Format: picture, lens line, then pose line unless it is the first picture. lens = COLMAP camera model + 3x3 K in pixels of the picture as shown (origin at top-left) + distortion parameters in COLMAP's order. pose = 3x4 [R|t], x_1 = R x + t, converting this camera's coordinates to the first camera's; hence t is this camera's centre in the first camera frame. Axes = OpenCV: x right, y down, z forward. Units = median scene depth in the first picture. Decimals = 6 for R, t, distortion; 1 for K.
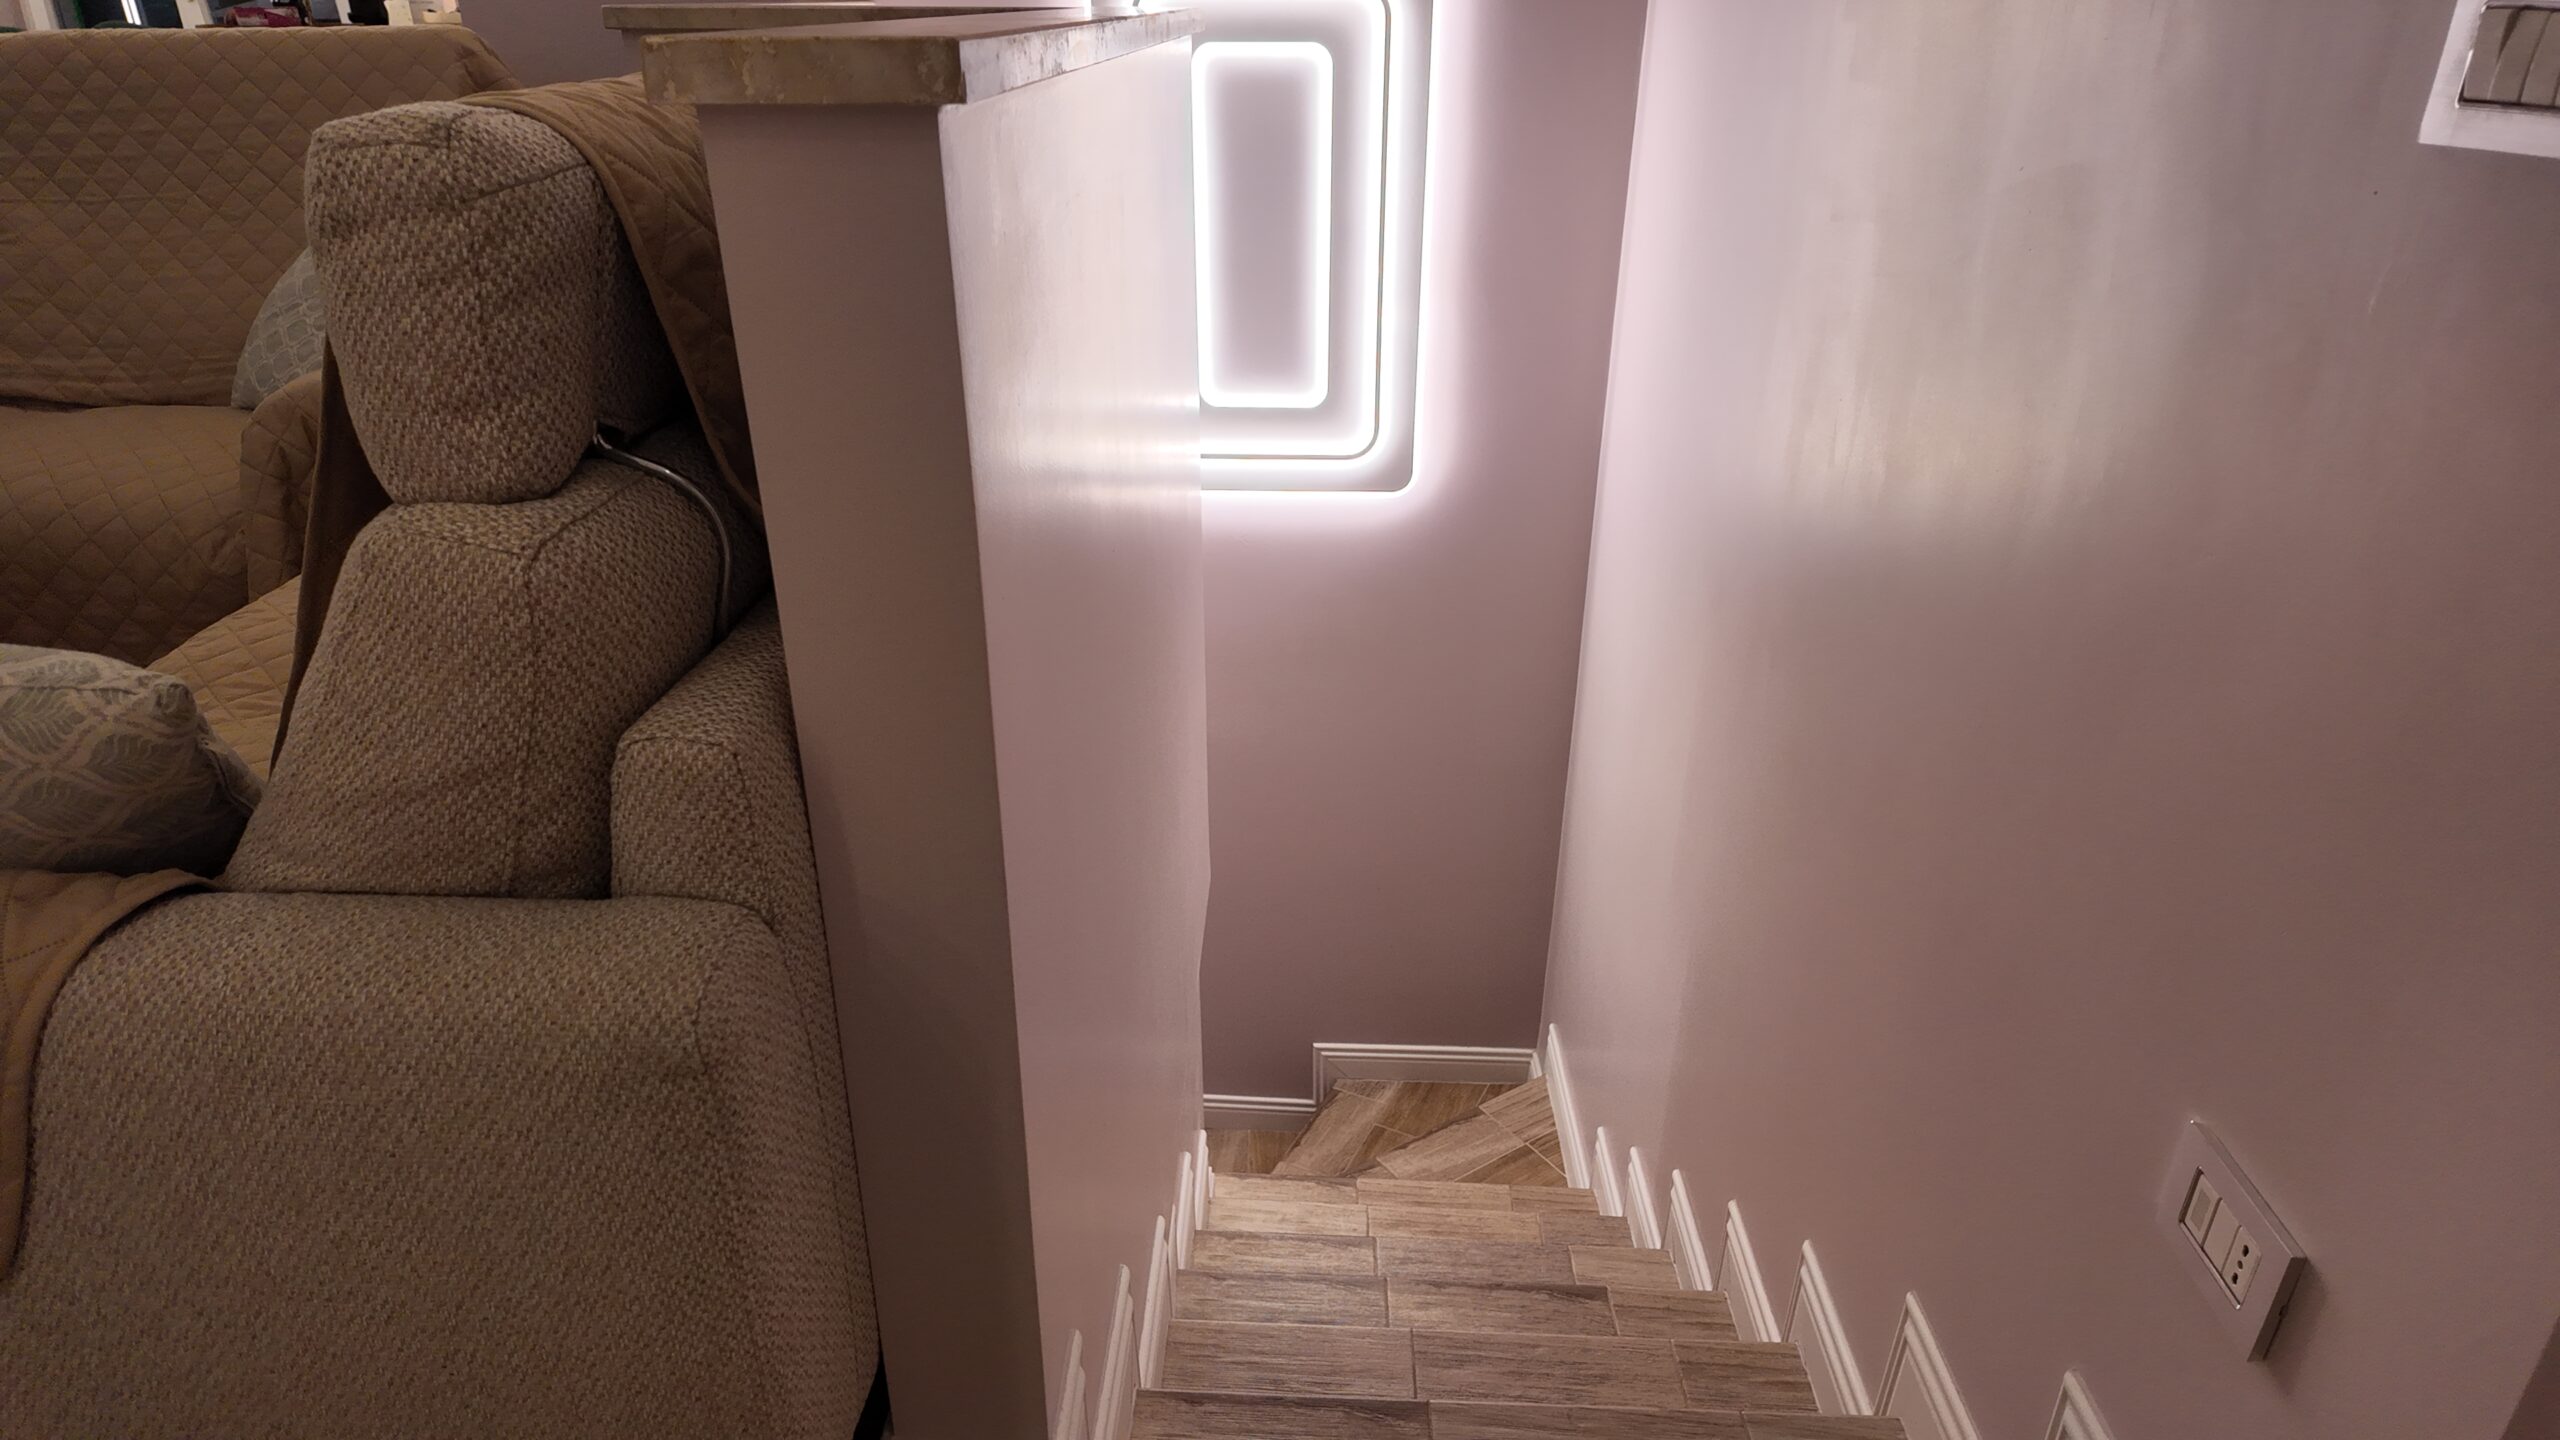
lens RADIAL K [[1510.1, 0, 1299.4], [0, 1510.1, 716.7], [0, 0, 1]] dist [0.051181, -0.046551]
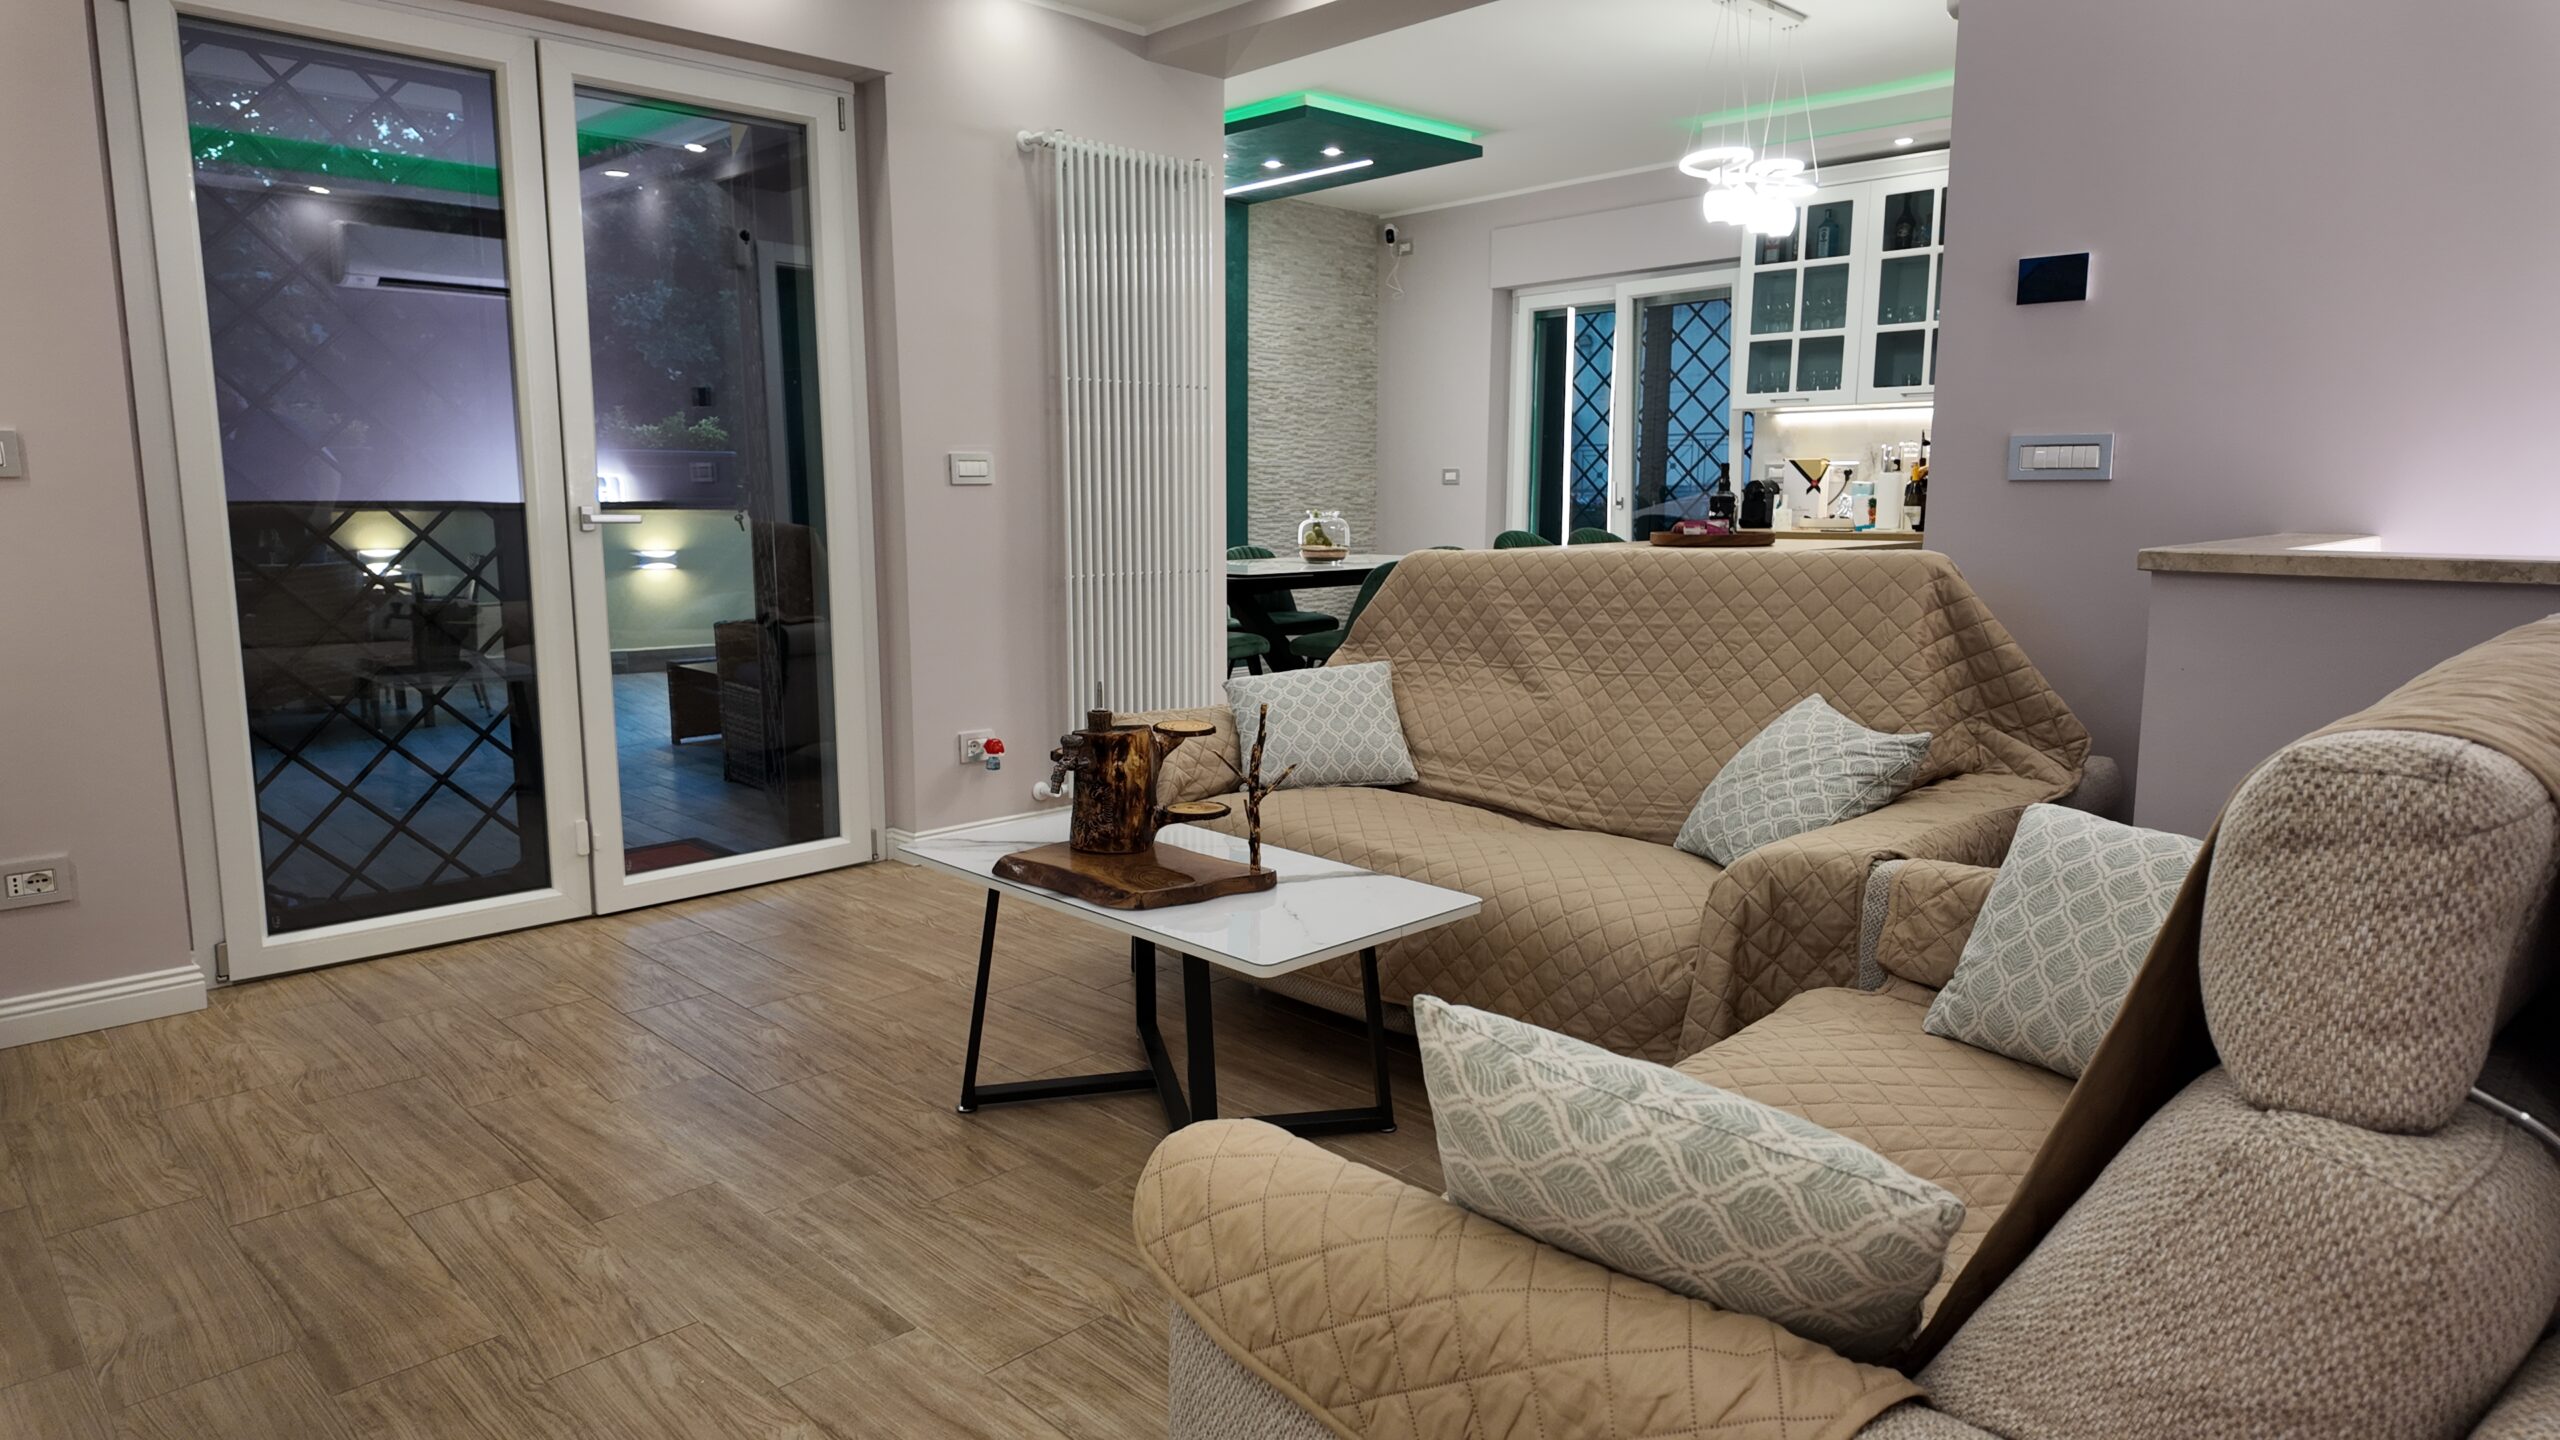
lens RADIAL K [[1510.1, 0, 1291.7], [0, 1510.1, 720.5], [0, 0, 1]] dist [0.051181, -0.046551]
pose [[0.727497, 0.099896, -0.678800, -0.395456], [-0.290558, 0.941106, -0.172905, -0.020144], [0.621550, 0.323018, 0.713677, -0.167011]]
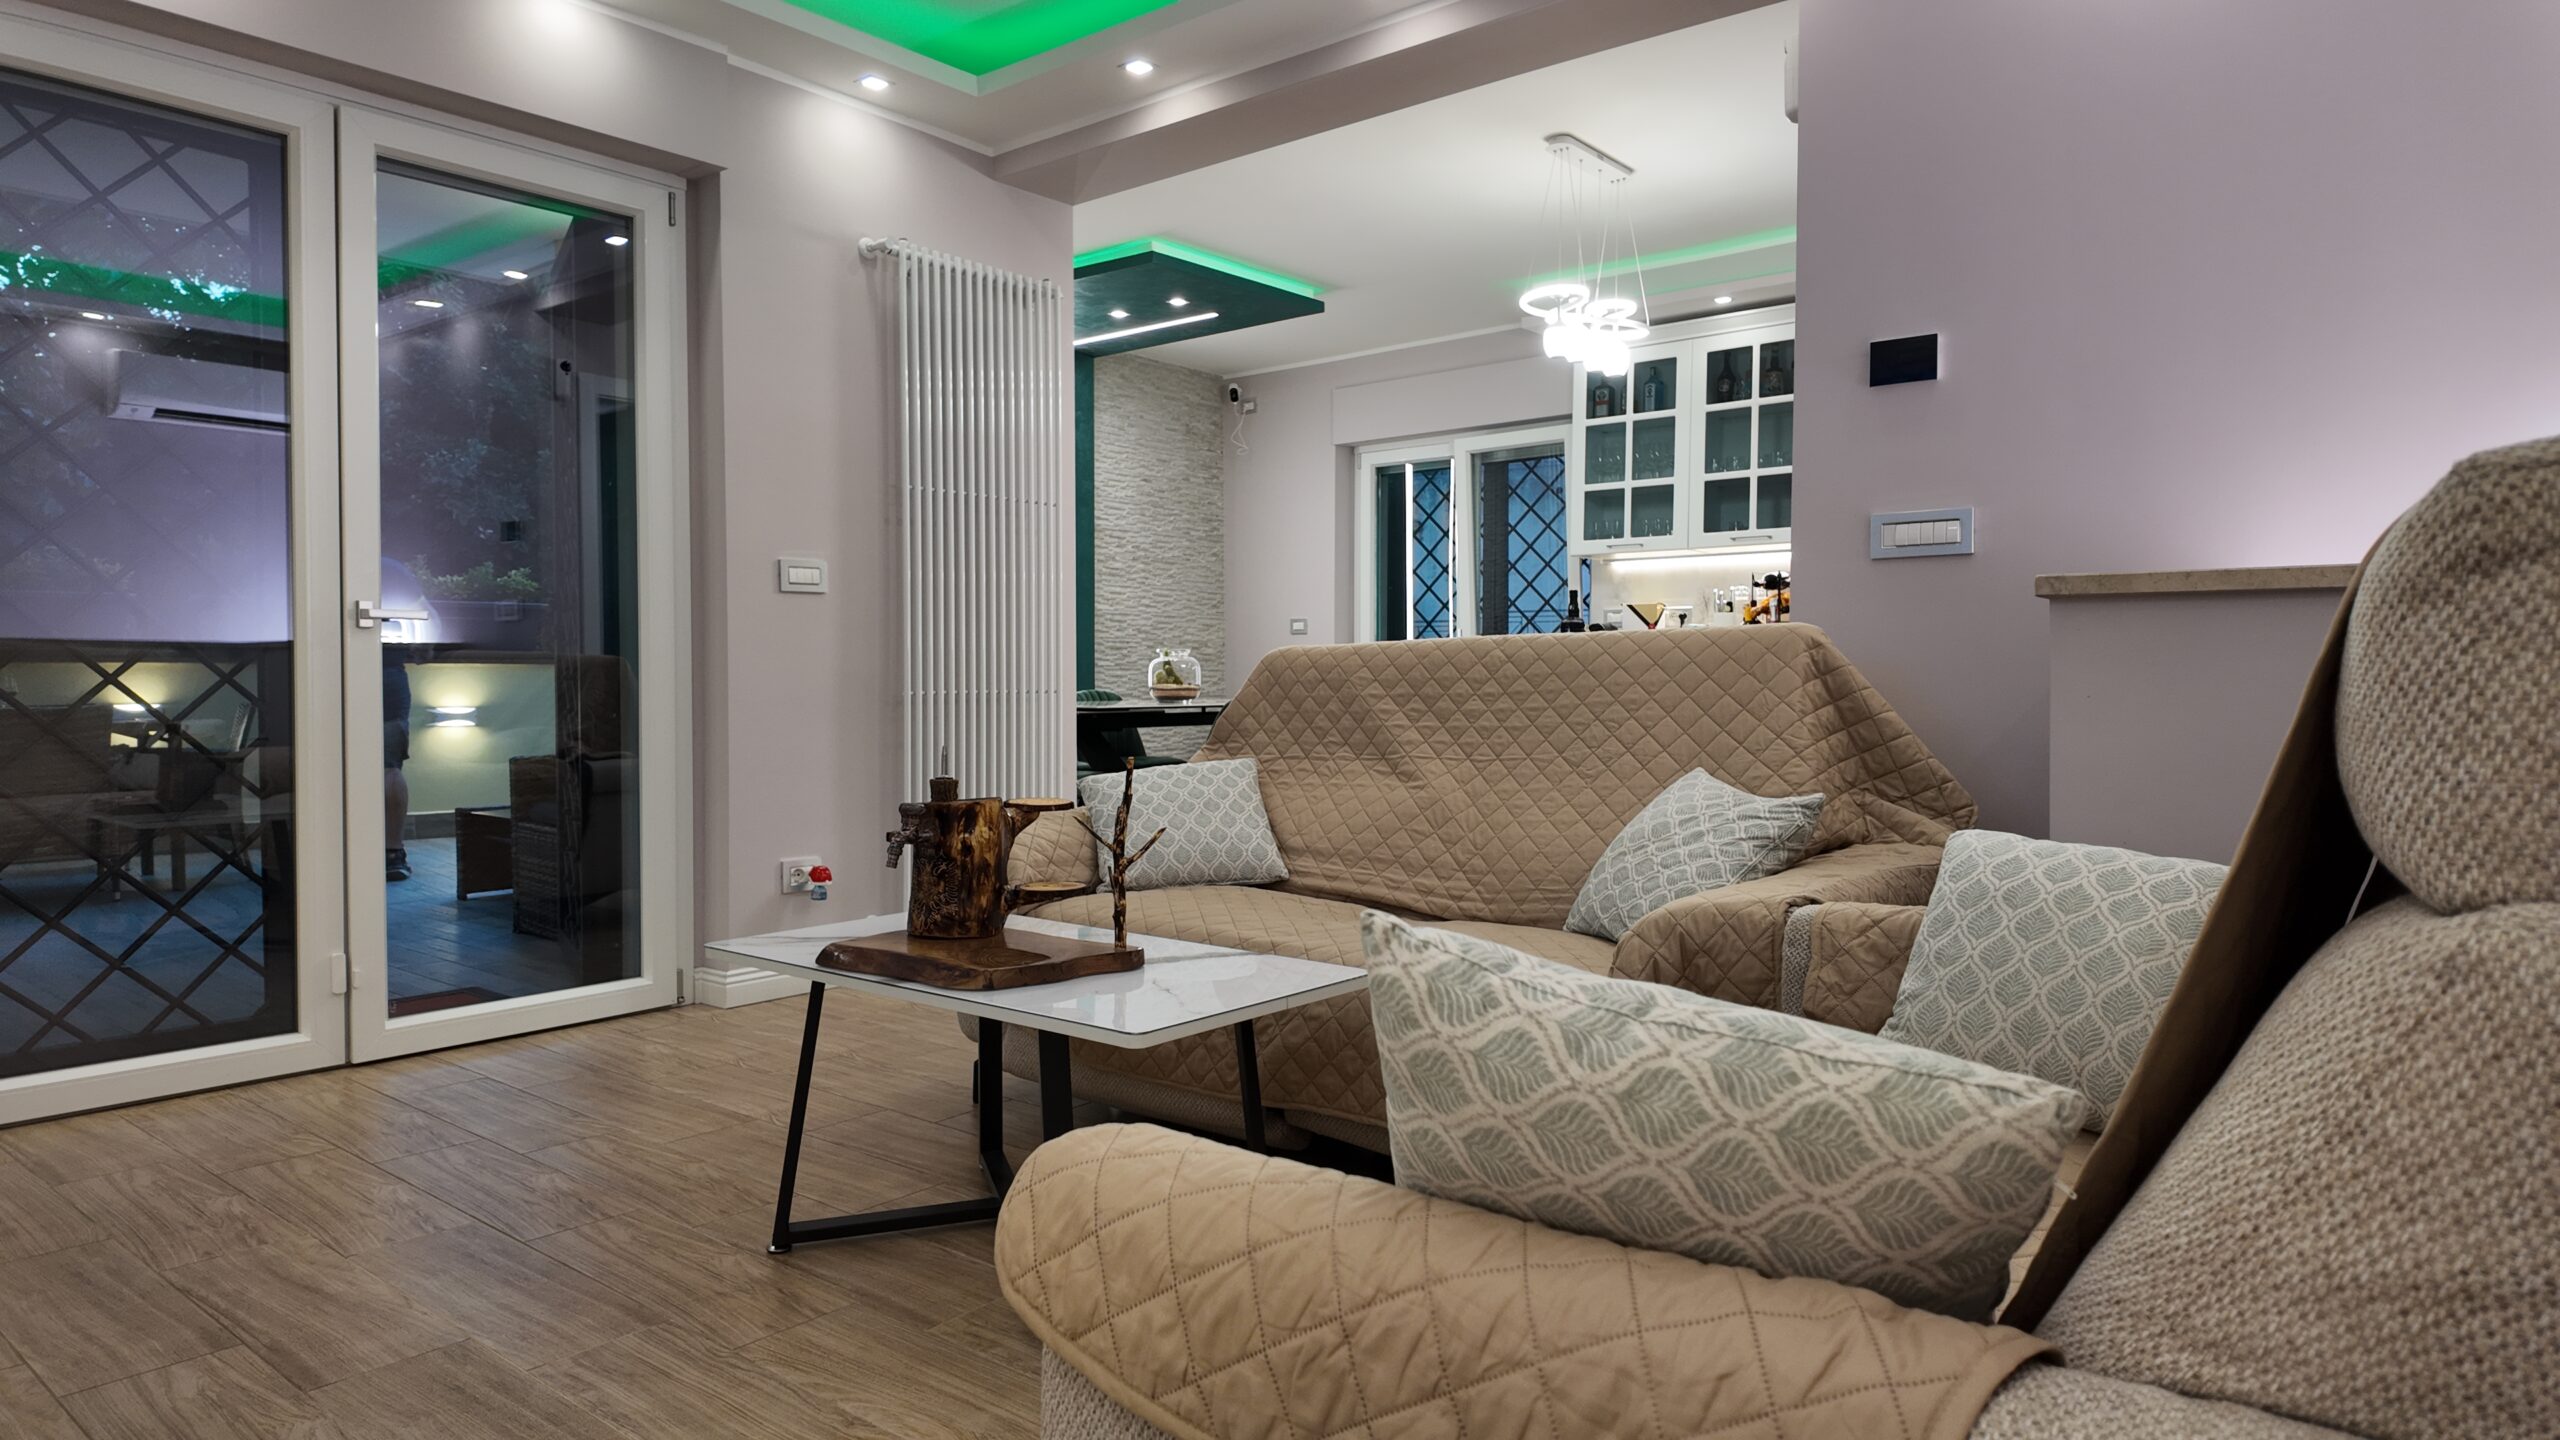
lens RADIAL K [[1510.1, 0, 1290.9], [0, 1510.1, 714.5], [0, 0, 1]] dist [0.051181, -0.046551]
pose [[0.795265, 0.010564, -0.606170, -0.591788], [-0.253750, 0.913856, -0.316983, 0.168133], [0.550603, 0.405901, 0.729438, 0.069644]]
